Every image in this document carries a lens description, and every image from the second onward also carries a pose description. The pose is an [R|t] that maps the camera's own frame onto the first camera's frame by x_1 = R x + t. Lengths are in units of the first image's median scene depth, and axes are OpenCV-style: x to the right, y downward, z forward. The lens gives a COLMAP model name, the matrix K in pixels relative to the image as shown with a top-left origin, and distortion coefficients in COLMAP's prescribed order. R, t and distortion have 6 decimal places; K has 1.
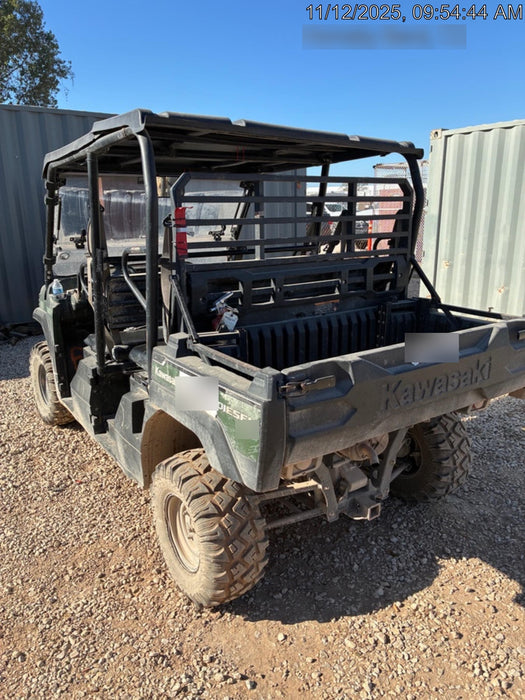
lens RADIAL K [[528.7, 0, 262.3], [0, 528.7, 374.1], [0, 0, 1]] dist [0.008003, 0.002678]
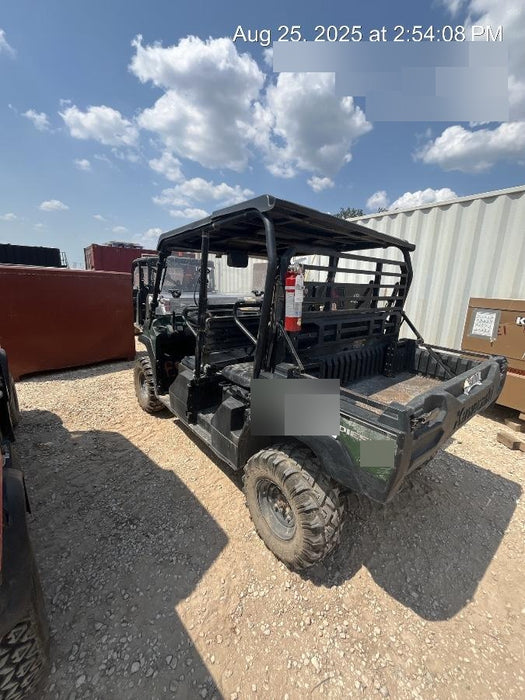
lens RADIAL K [[282.8, 0, 264.2], [0, 282.8, 358.5], [0, 0, 1]] dist [-0.000684, -0.000168]
pose [[0.995610, 0.025753, 0.089986, -0.203204], [-0.022561, 0.999086, -0.036315, -0.048335], [-0.090839, 0.034125, 0.995281, 0.220363]]
